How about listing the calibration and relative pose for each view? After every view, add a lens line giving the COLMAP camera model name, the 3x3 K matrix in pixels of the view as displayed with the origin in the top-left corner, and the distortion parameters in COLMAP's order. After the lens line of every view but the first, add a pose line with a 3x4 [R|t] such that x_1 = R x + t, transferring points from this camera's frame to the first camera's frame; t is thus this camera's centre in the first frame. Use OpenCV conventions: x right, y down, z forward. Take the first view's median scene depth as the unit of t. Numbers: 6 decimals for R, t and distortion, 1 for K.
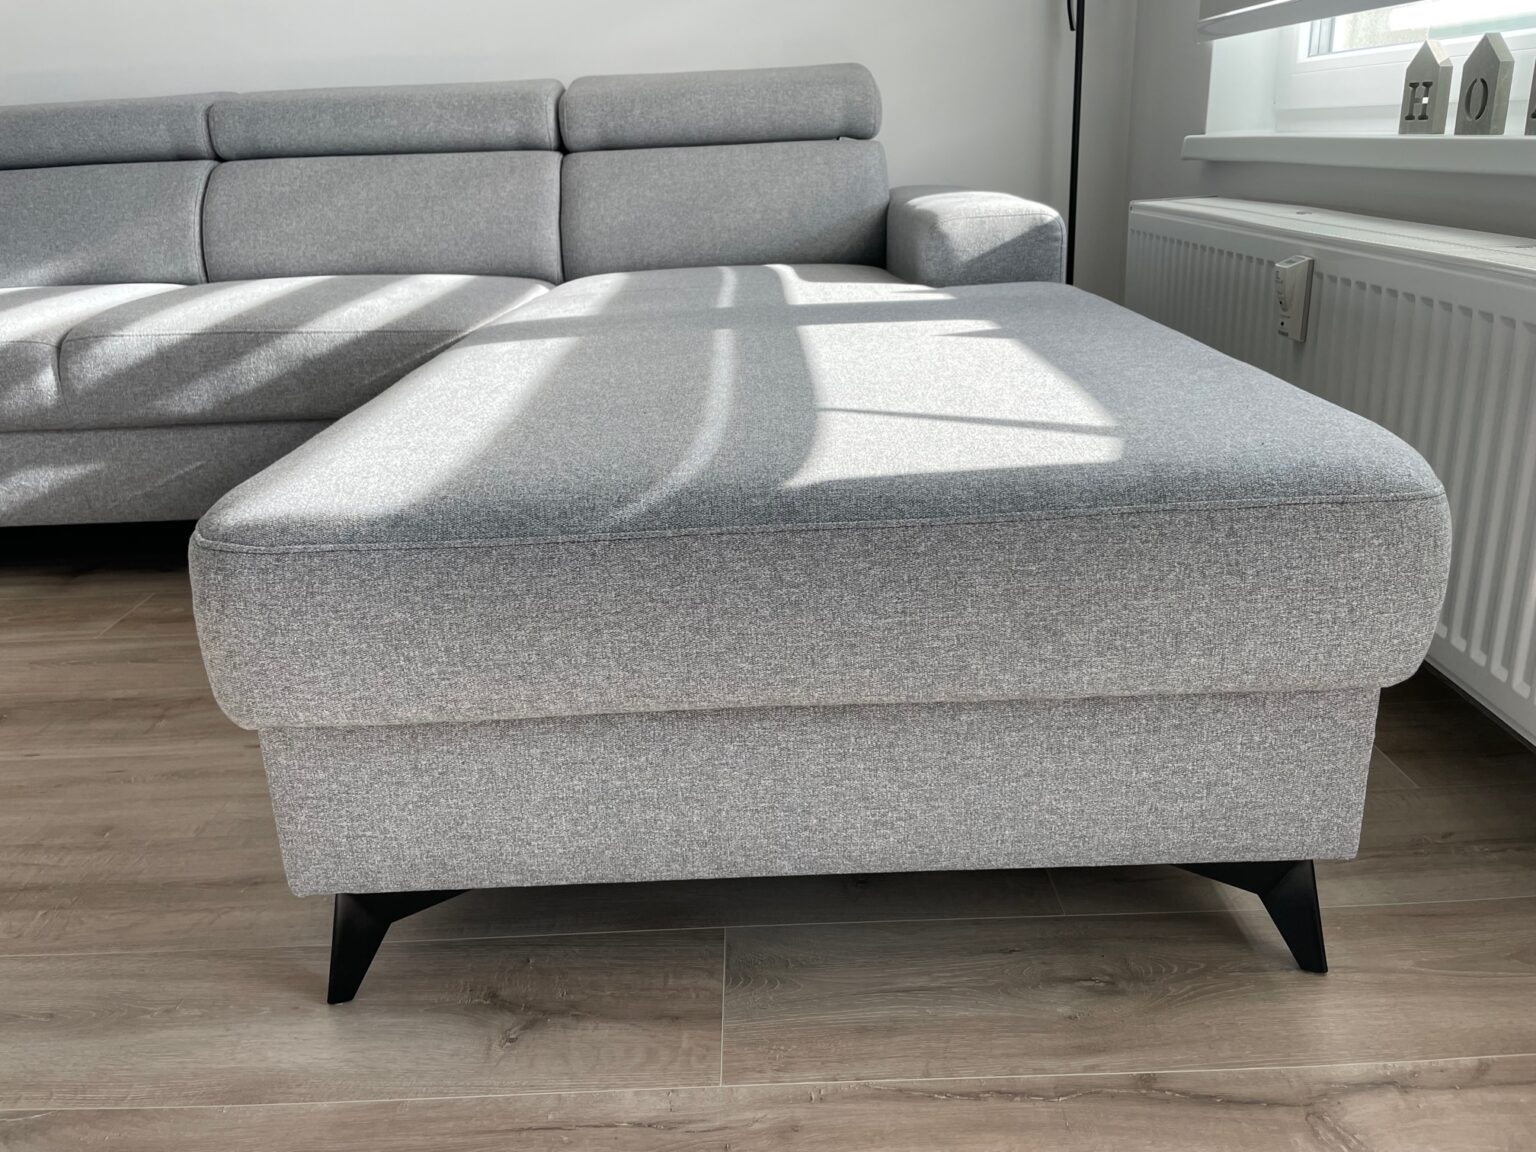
lens RADIAL K [[1179.0, 0, 756.7], [0, 1179.0, 555.0], [0, 0, 1]] dist [0.098522, -0.146295]
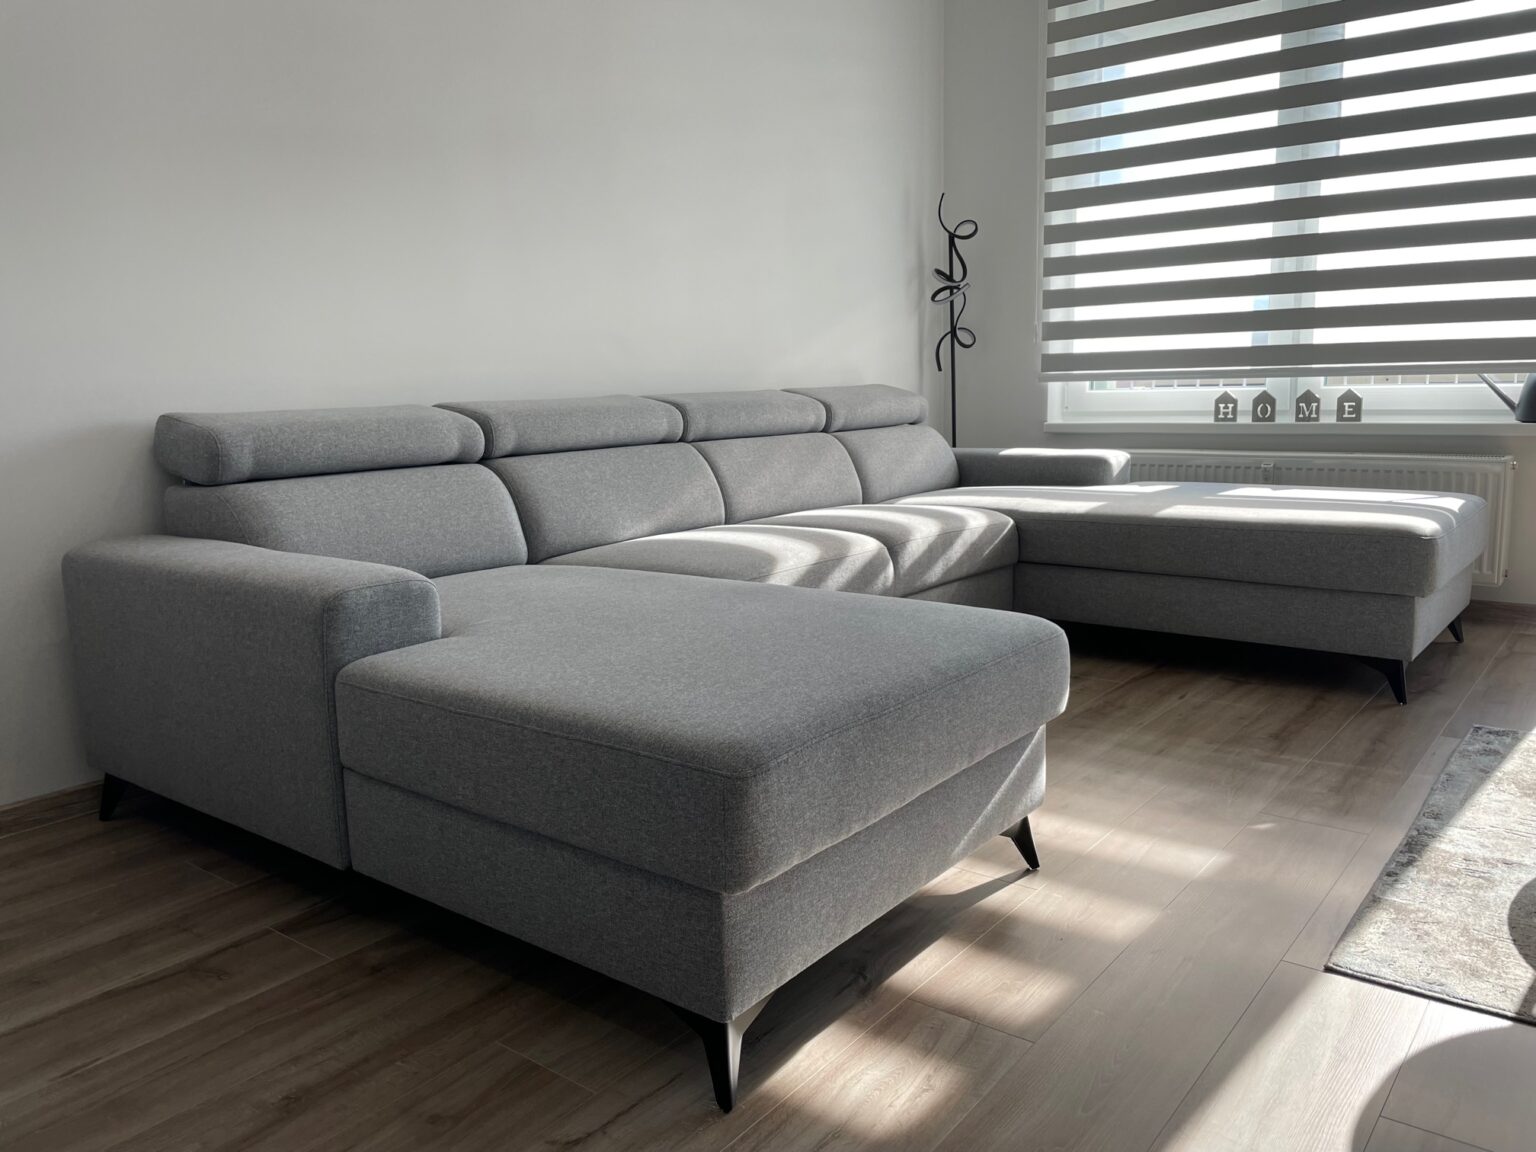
lens RADIAL K [[1179.0, 0, 756.7], [0, 1179.0, 555.0], [0, 0, 1]] dist [0.098522, -0.146295]
pose [[0.619635, -0.088071, 0.779933, -3.082758], [0.262440, 0.959739, -0.100127, -0.084244], [-0.739714, 0.266728, 0.617801, 0.230897]]
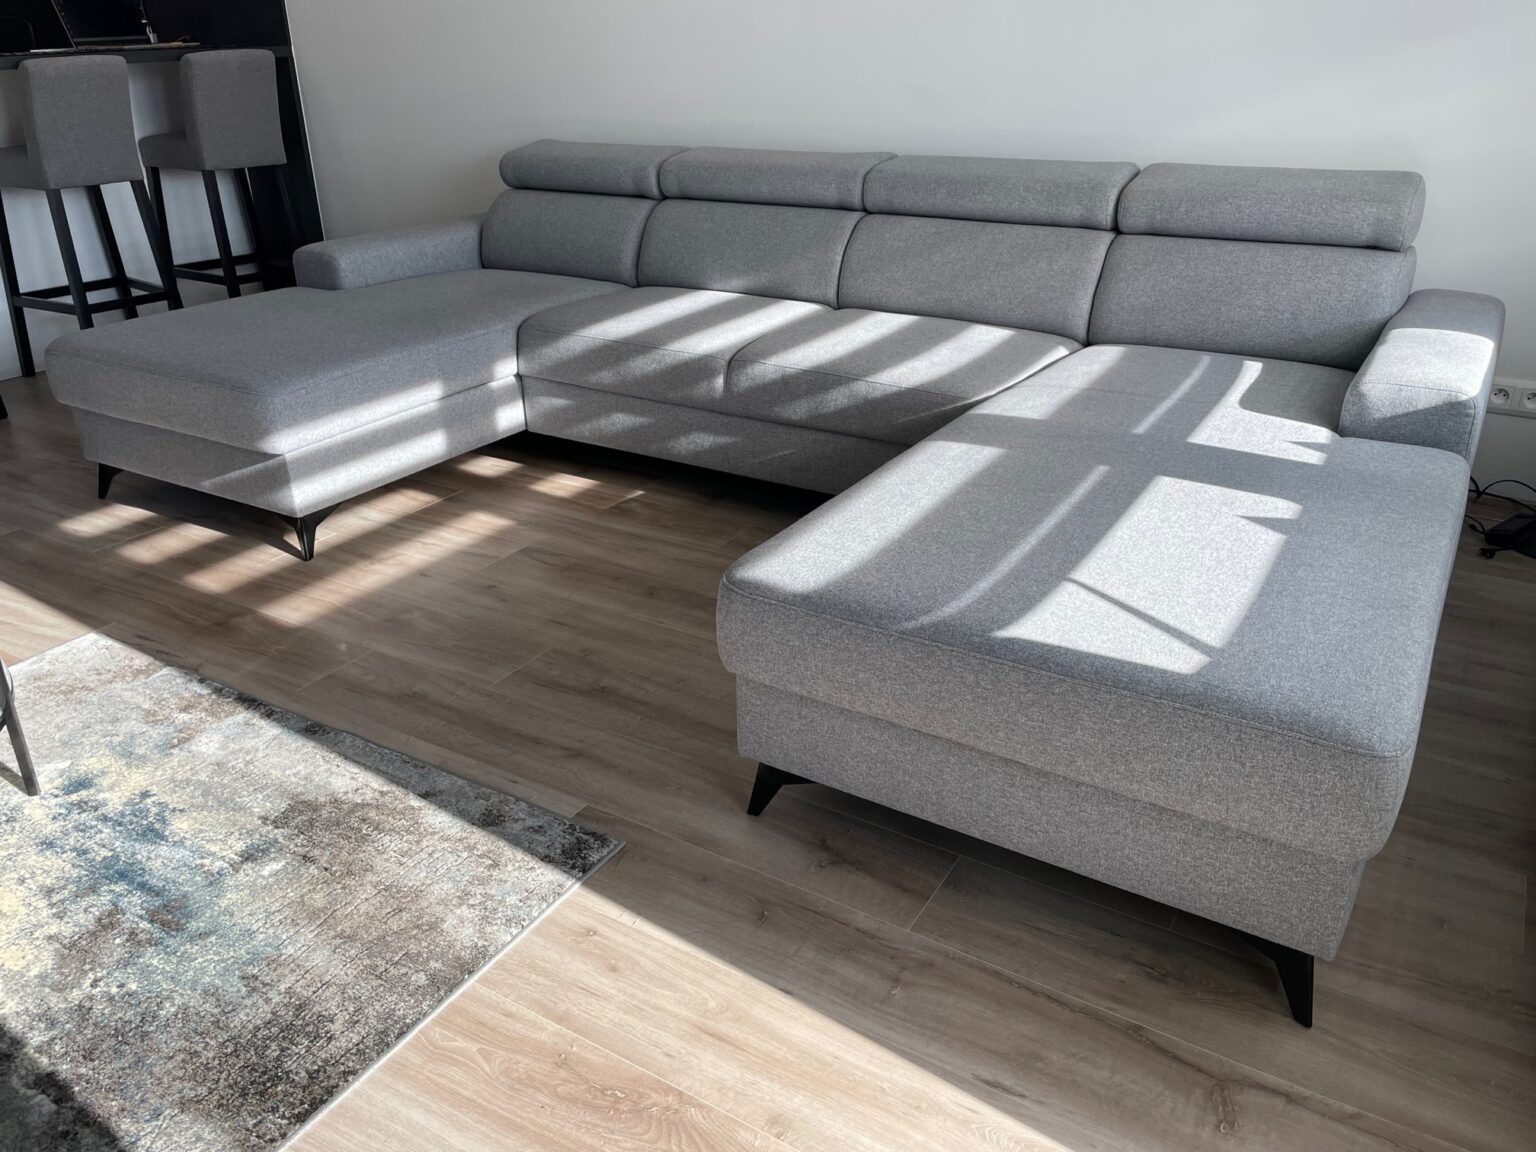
lens RADIAL K [[1179.0, 0, 756.7], [0, 1179.0, 555.0], [0, 0, 1]] dist [0.098522, -0.146295]
pose [[0.845942, 0.243456, -0.474459, 0.385181], [-0.195196, 0.969325, 0.149356, -0.264800], [0.496266, -0.033734, 0.867515, -0.527259]]
